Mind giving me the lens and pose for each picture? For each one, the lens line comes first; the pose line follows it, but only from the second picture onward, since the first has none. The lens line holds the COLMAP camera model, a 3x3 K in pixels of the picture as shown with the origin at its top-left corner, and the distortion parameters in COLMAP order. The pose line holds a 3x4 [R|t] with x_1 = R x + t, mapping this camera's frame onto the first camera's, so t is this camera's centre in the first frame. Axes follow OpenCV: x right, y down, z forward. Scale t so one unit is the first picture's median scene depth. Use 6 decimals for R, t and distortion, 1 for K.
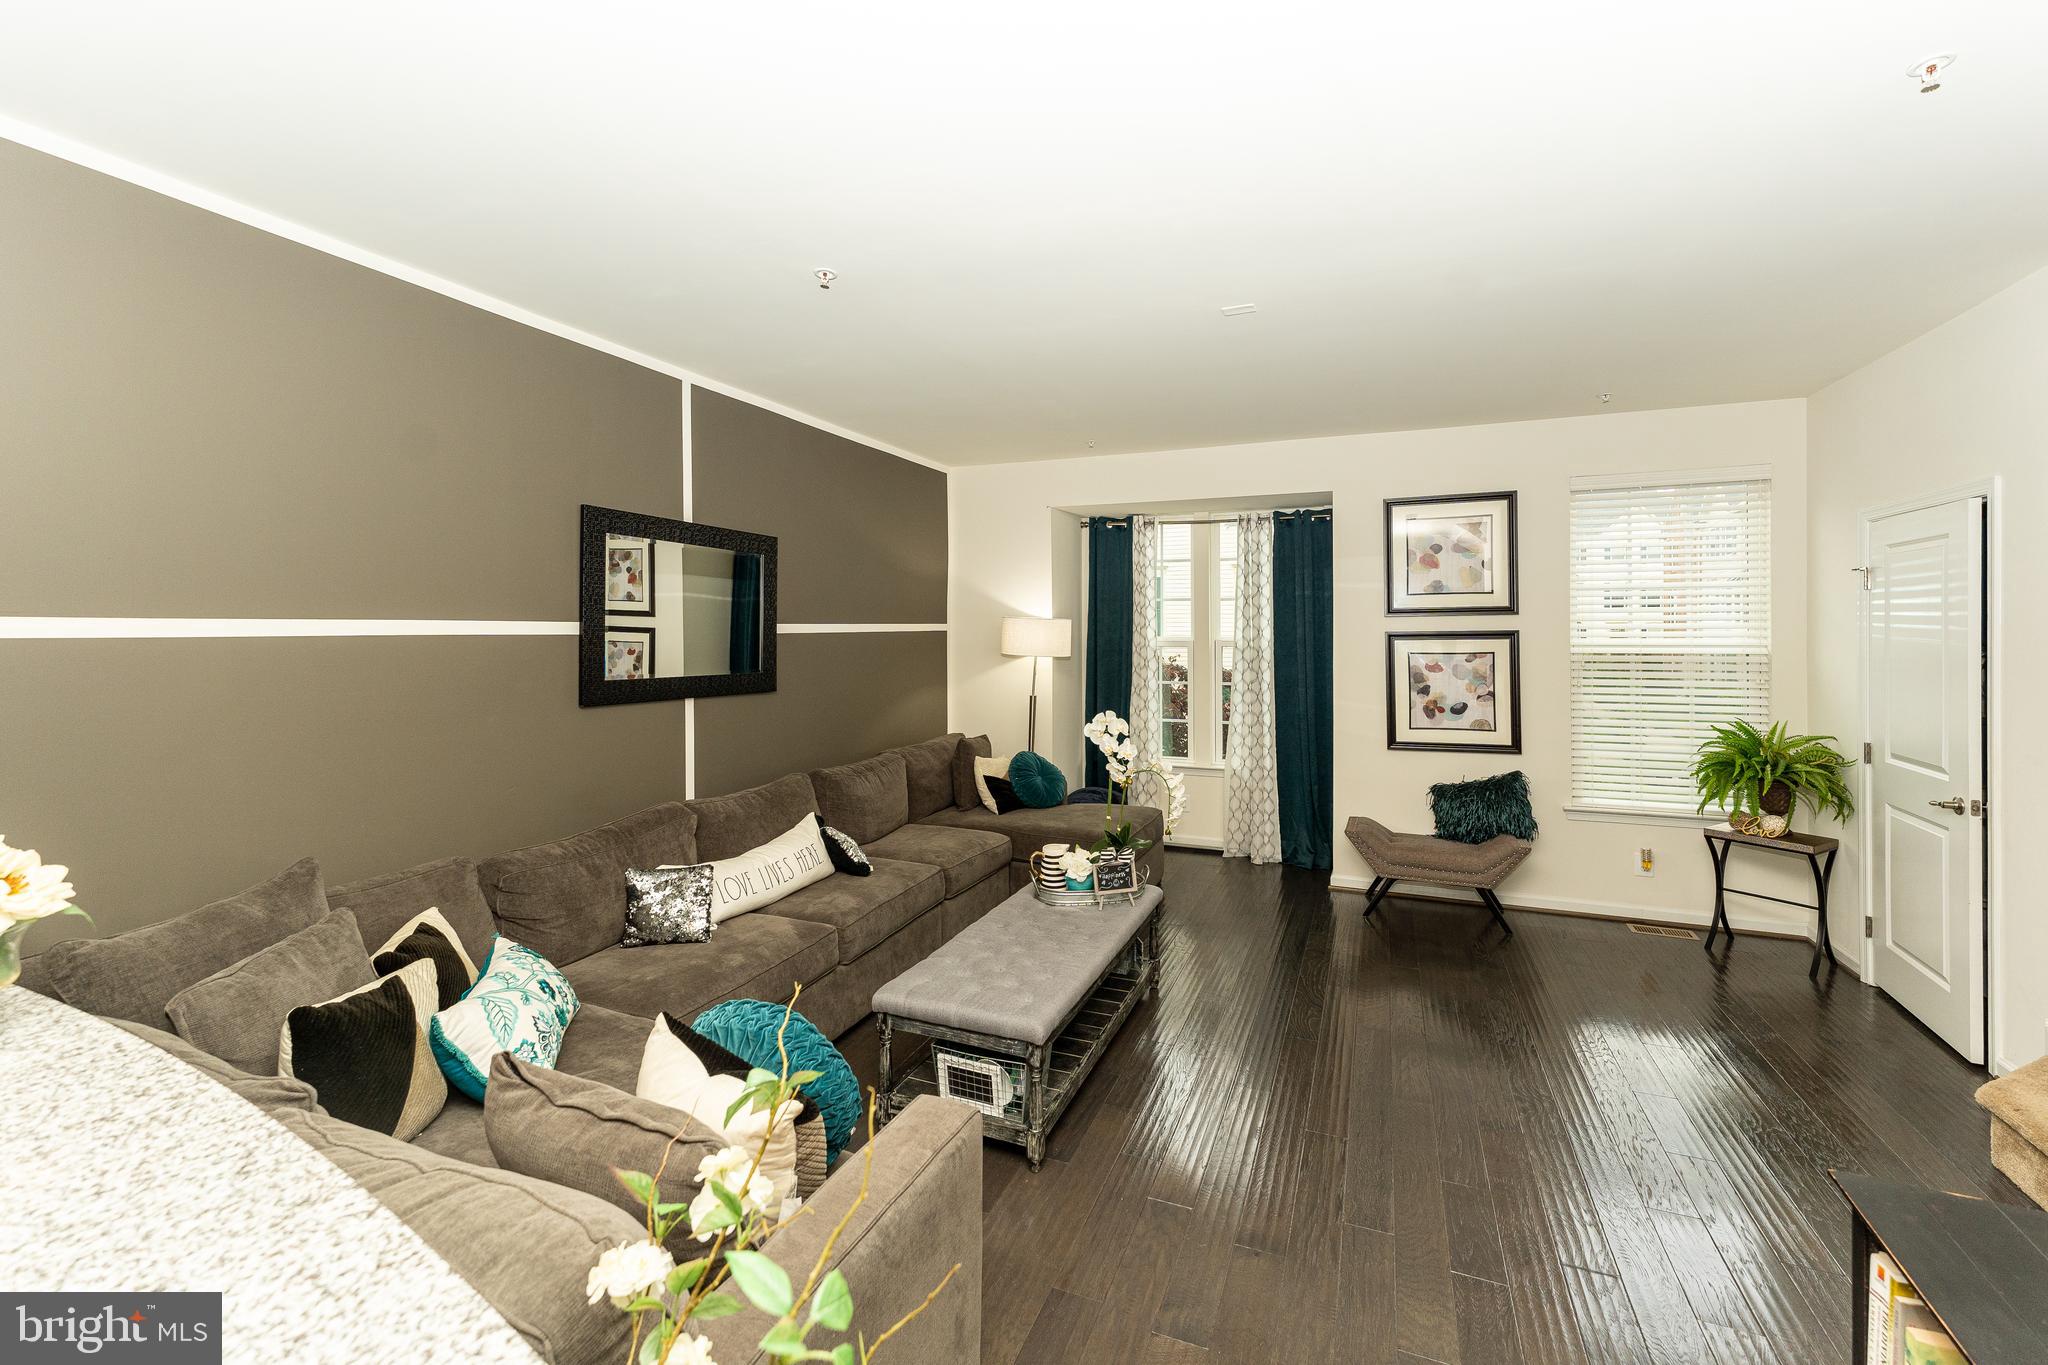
lens RADIAL K [[866.7, 0, 1046.2], [0, 866.7, 624.8], [0, 0, 1]] dist [0.004982, 0.001010]
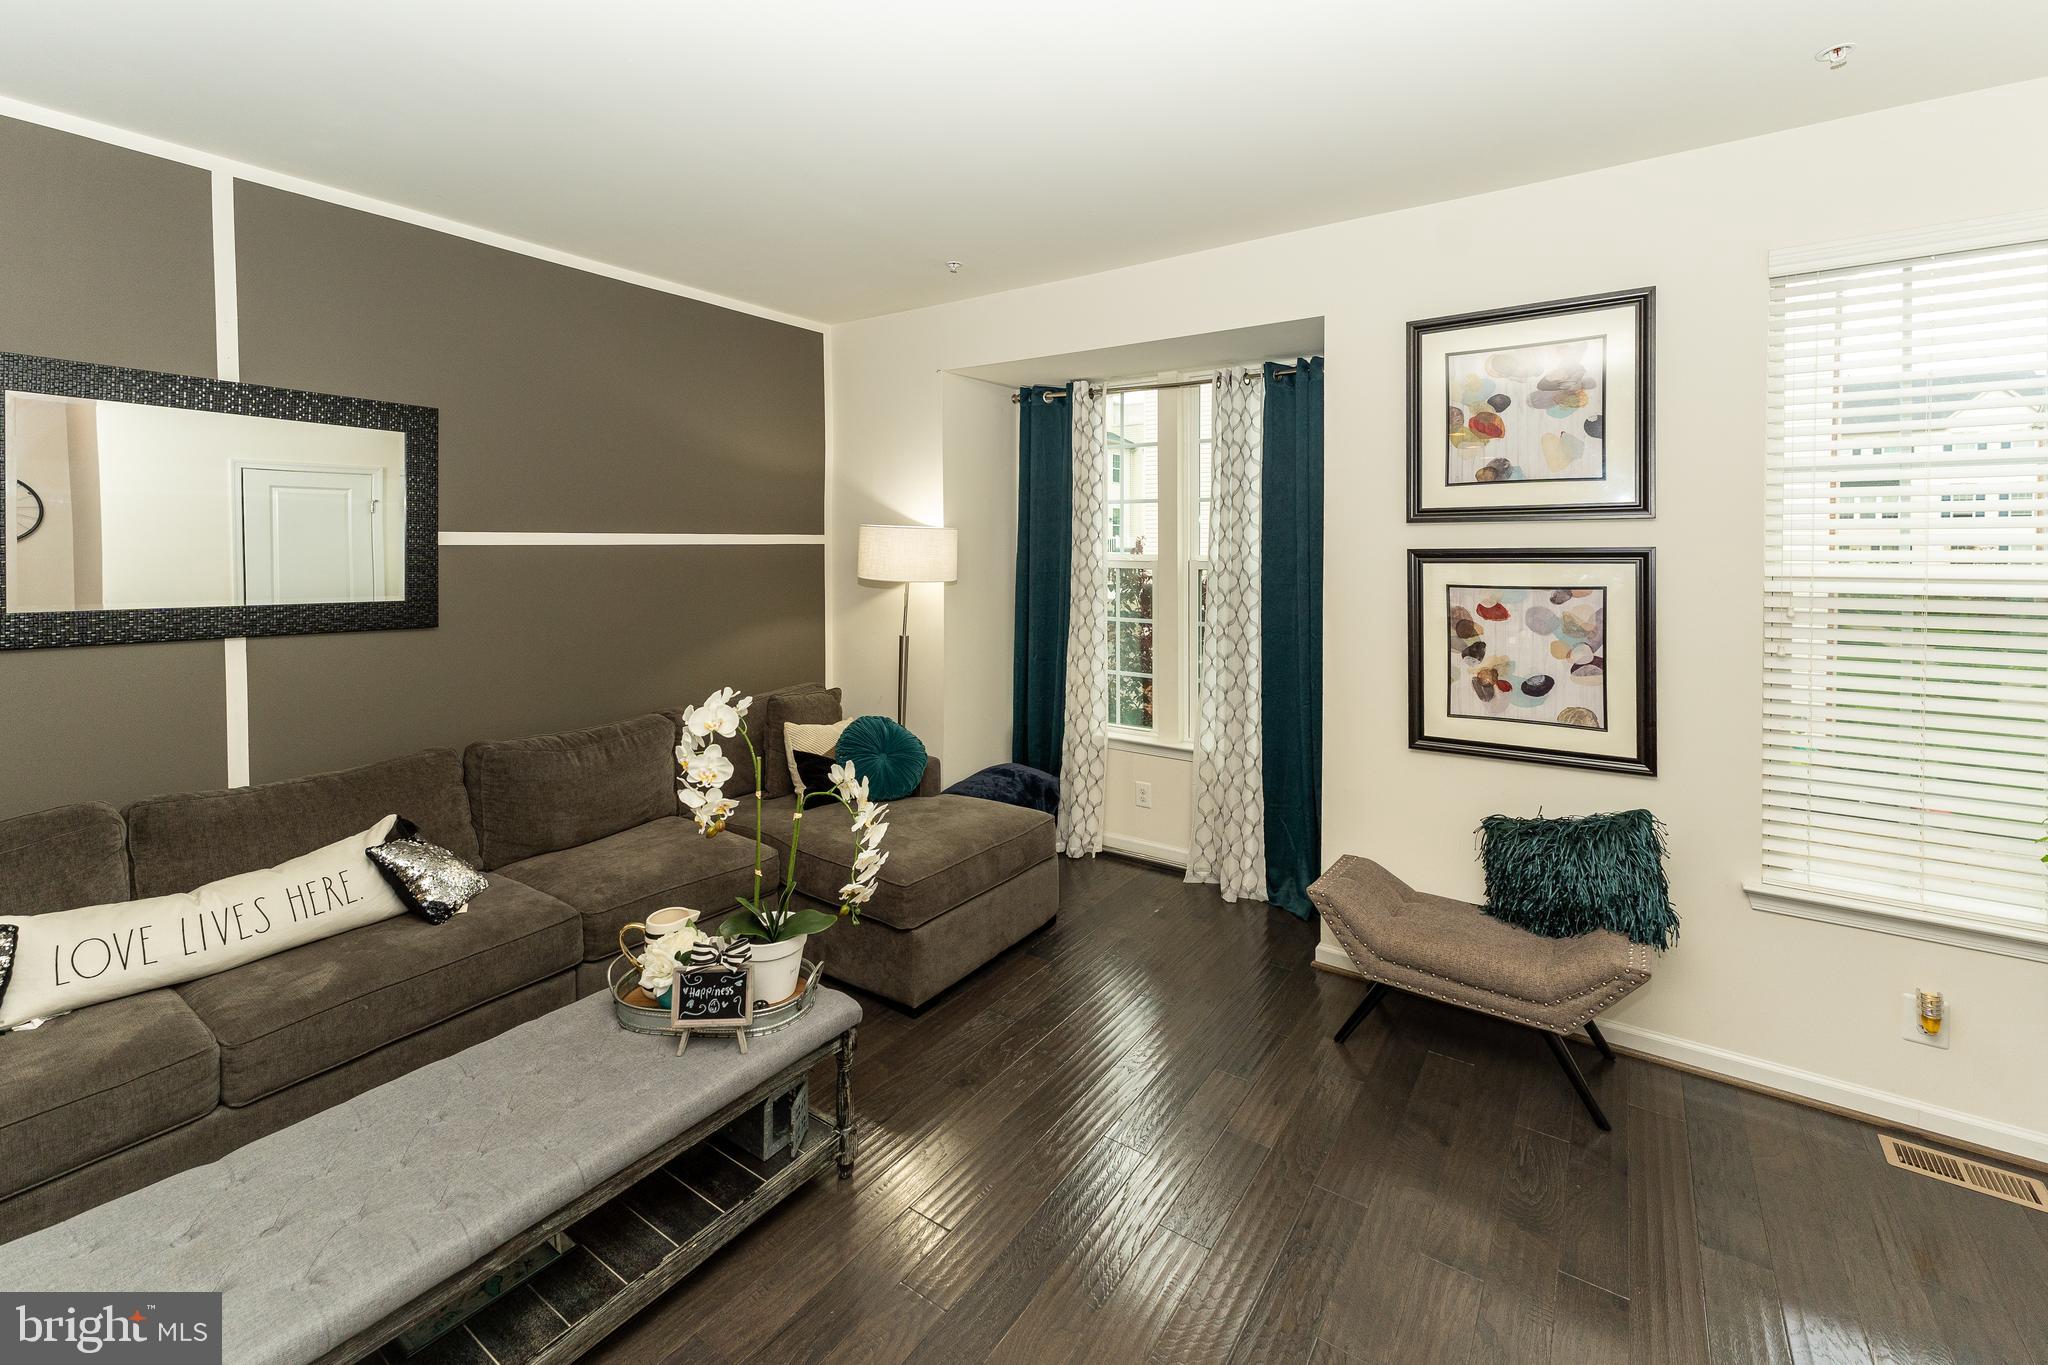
lens RADIAL K [[866.7, 0, 1035.9], [0, 866.7, 556.2], [0, 0, 1]] dist [0.004982, 0.001010]
pose [[0.972396, 0.008394, -0.233188, 0.288951], [-0.004271, 0.999826, 0.018181, 0.003538], [0.233300, -0.016683, 0.972262, 0.376267]]
